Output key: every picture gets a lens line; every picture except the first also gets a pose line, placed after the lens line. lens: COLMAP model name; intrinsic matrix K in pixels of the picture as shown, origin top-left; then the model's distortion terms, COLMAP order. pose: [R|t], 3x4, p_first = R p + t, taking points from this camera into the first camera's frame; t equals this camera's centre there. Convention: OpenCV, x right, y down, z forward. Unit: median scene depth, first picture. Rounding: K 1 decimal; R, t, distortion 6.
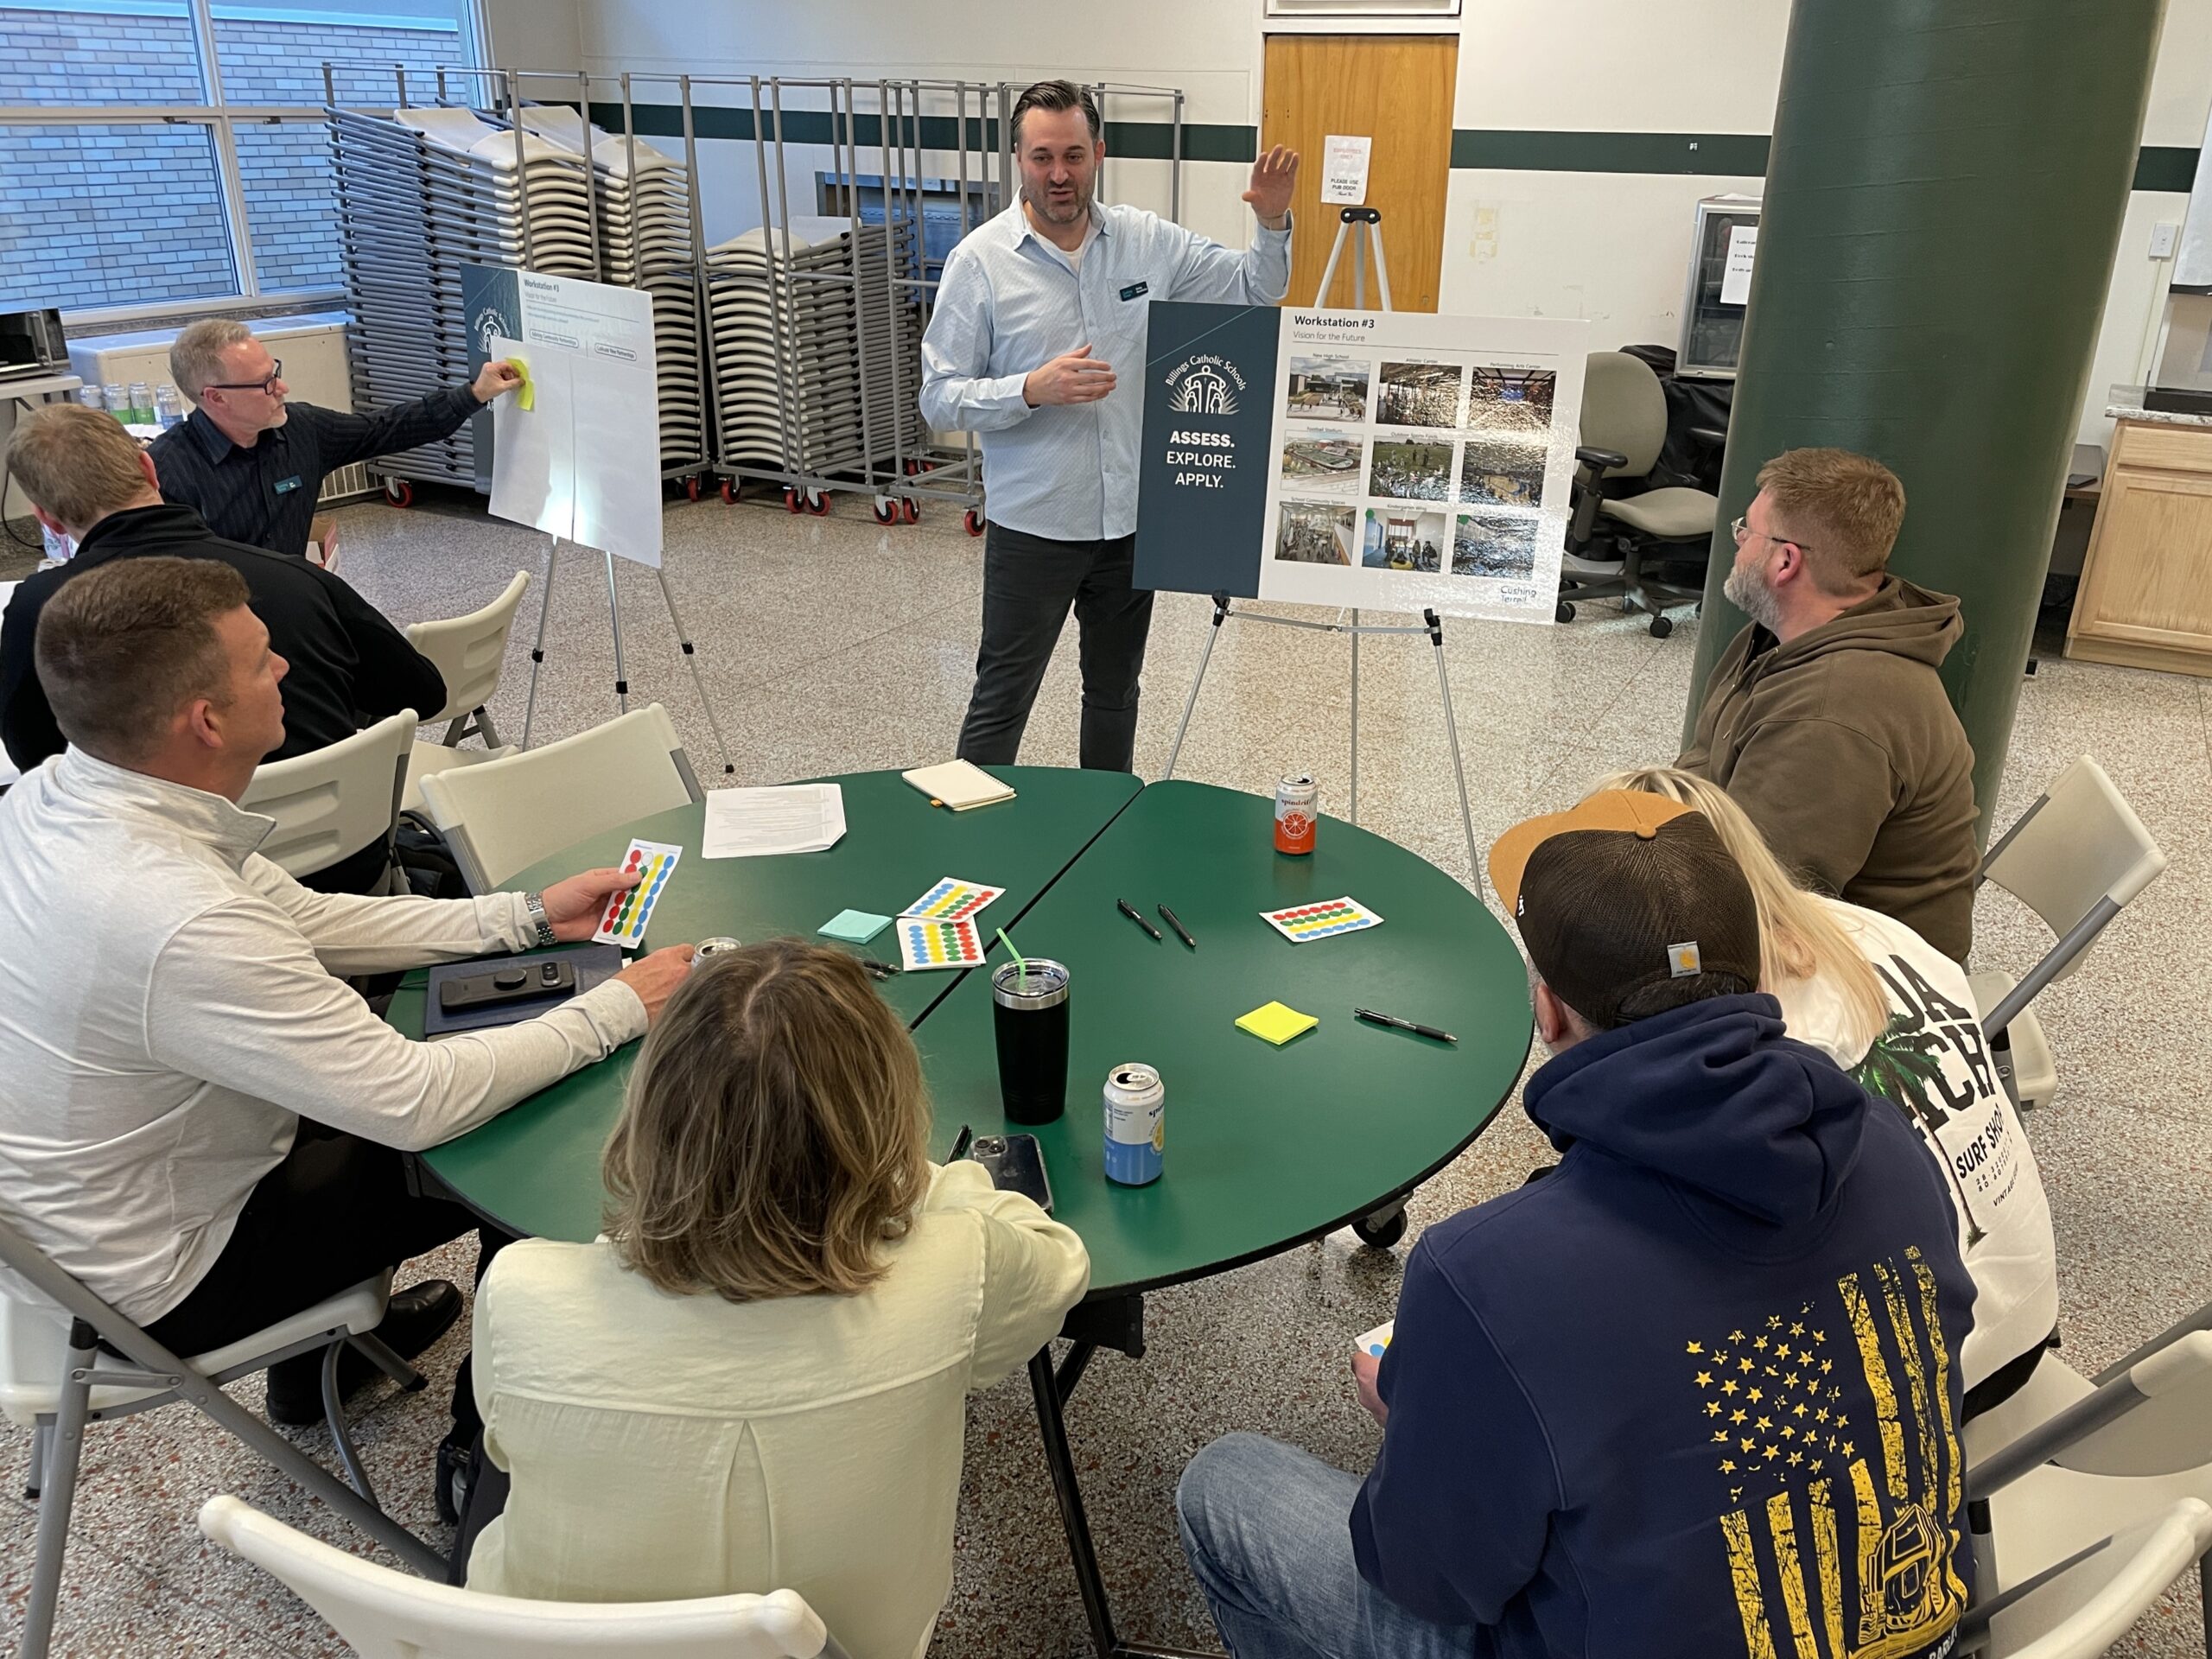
lens RADIAL K [[1786.7, 0, 1122.9], [0, 1786.7, 880.2], [0, 0, 1]] dist [0.081500, -0.075931]
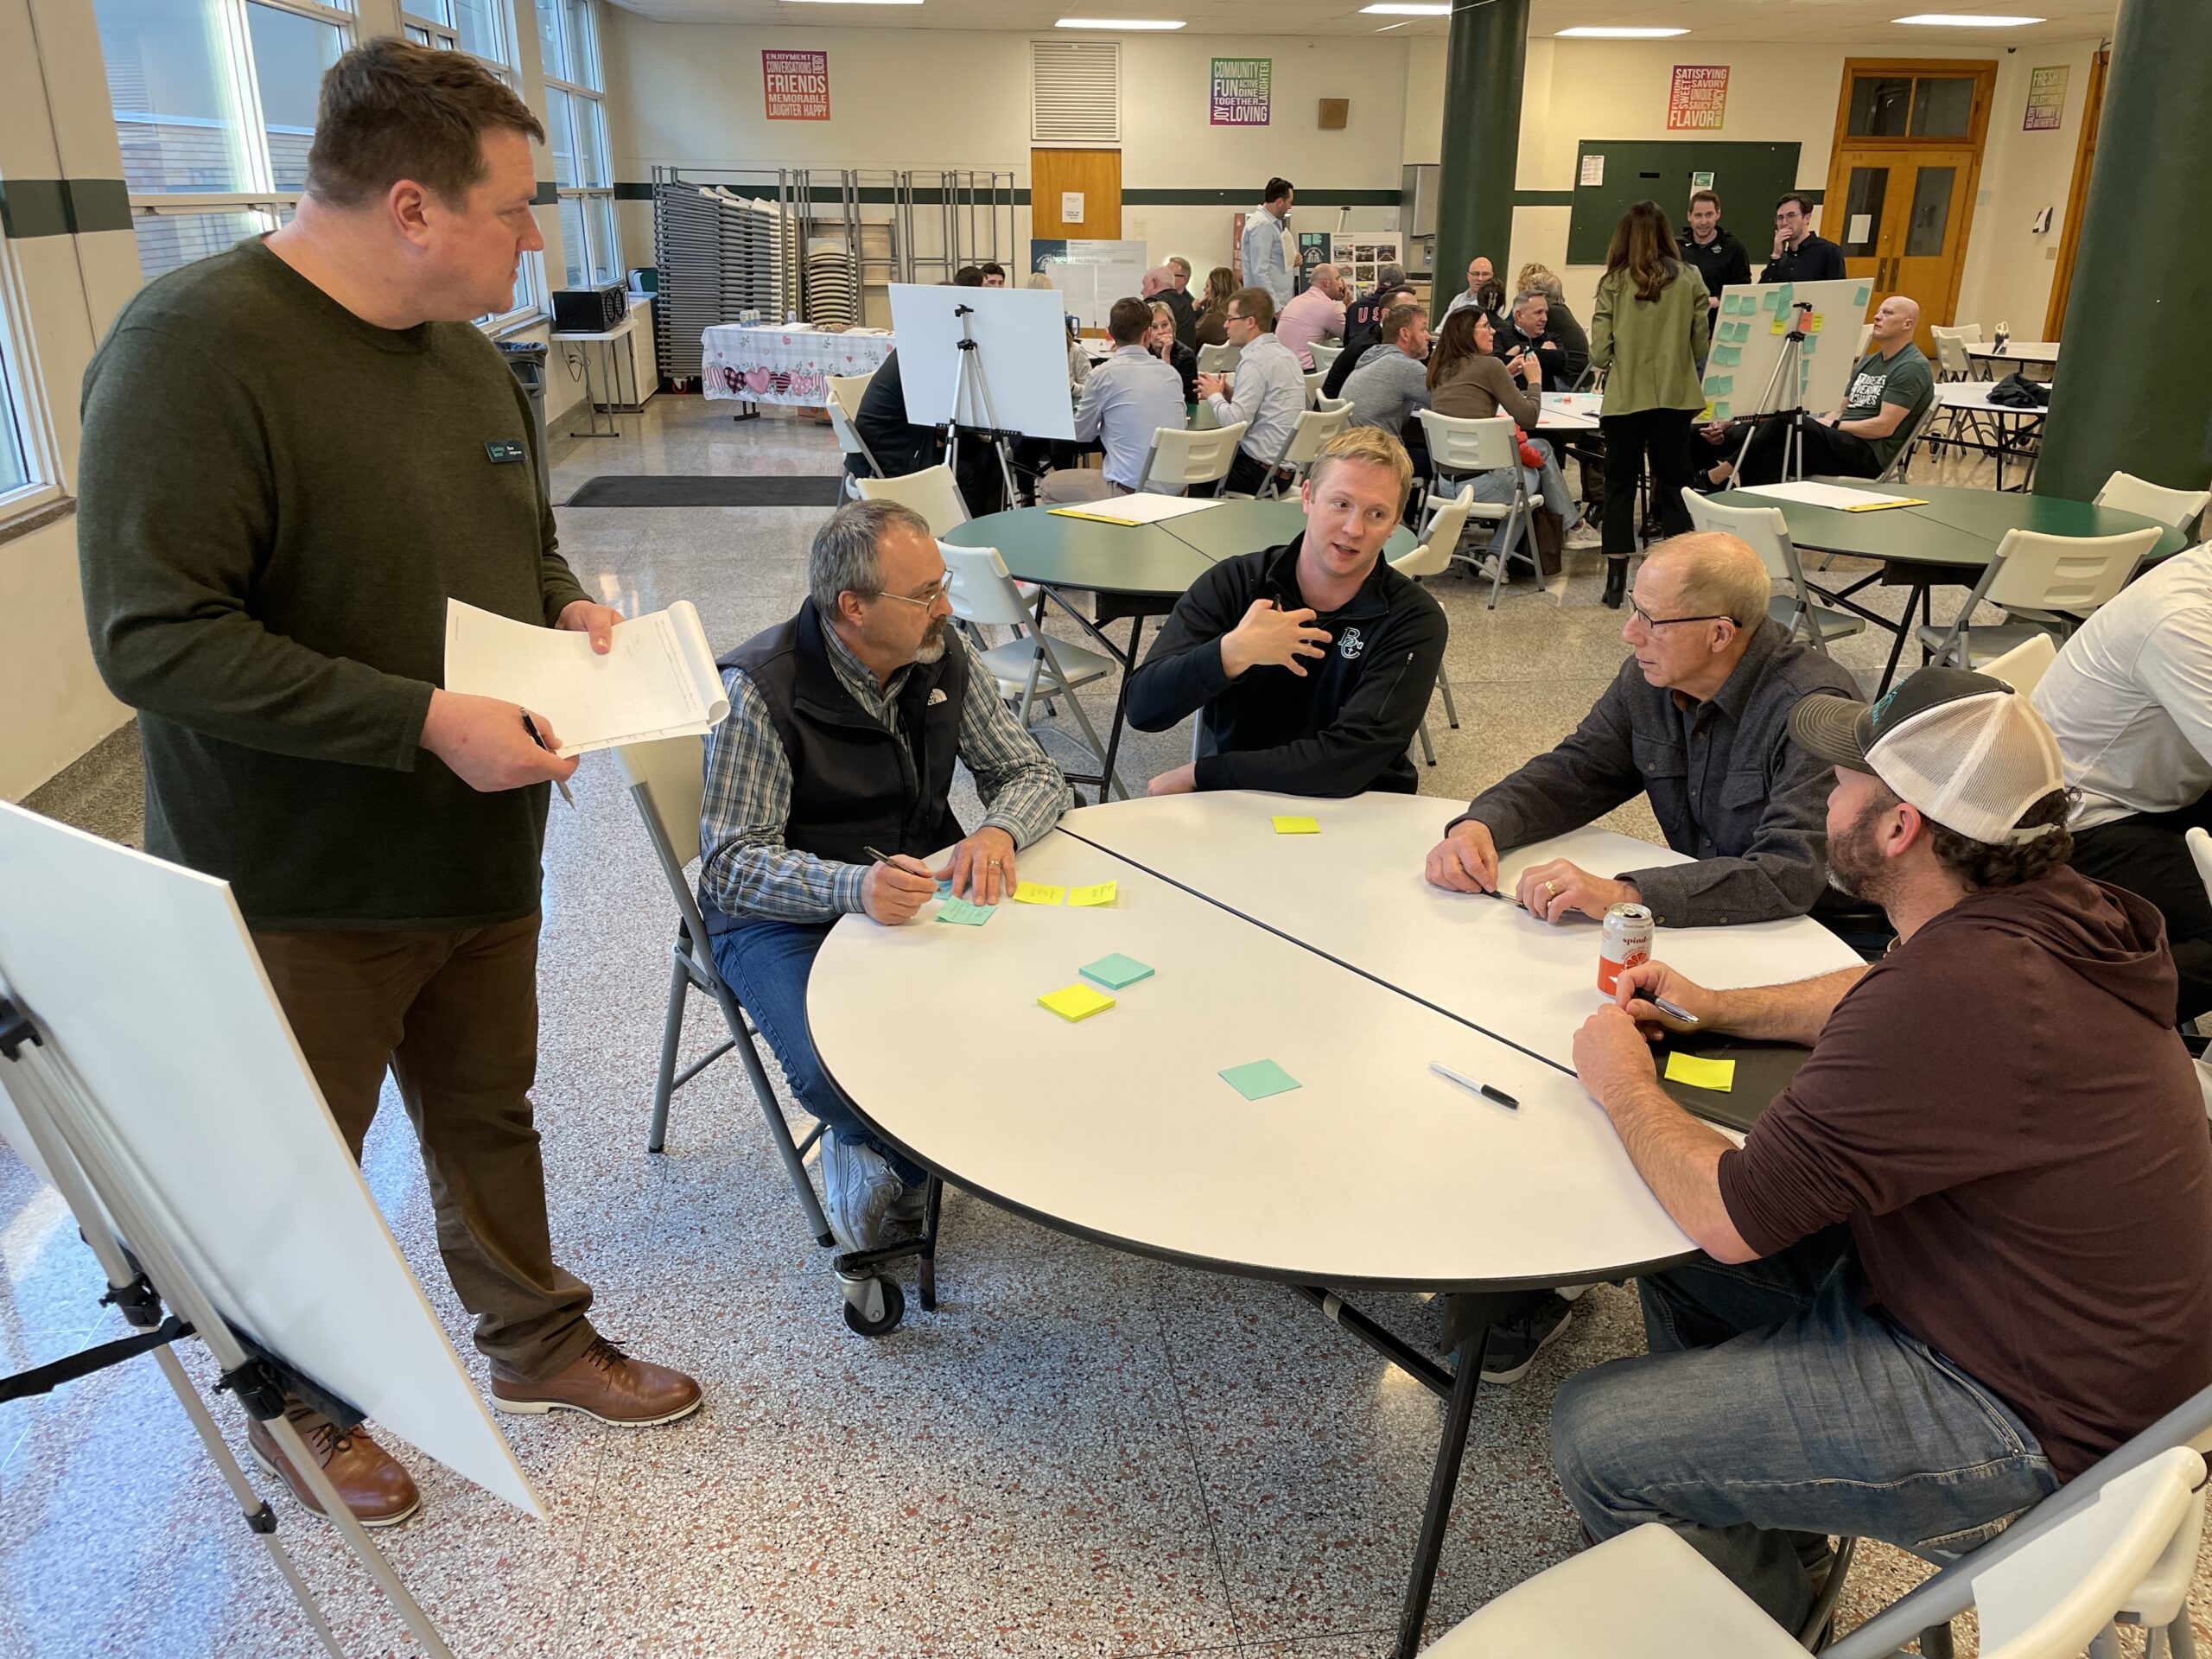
lens RADIAL K [[1786.7, 0, 1113.6], [0, 1786.7, 846.0], [0, 0, 1]] dist [0.081500, -0.075931]
pose [[0.809264, -0.217267, 0.545790, -2.590183], [0.241325, 0.970031, 0.028326, 0.689523], [-0.535588, 0.108789, 0.837443, -1.731298]]
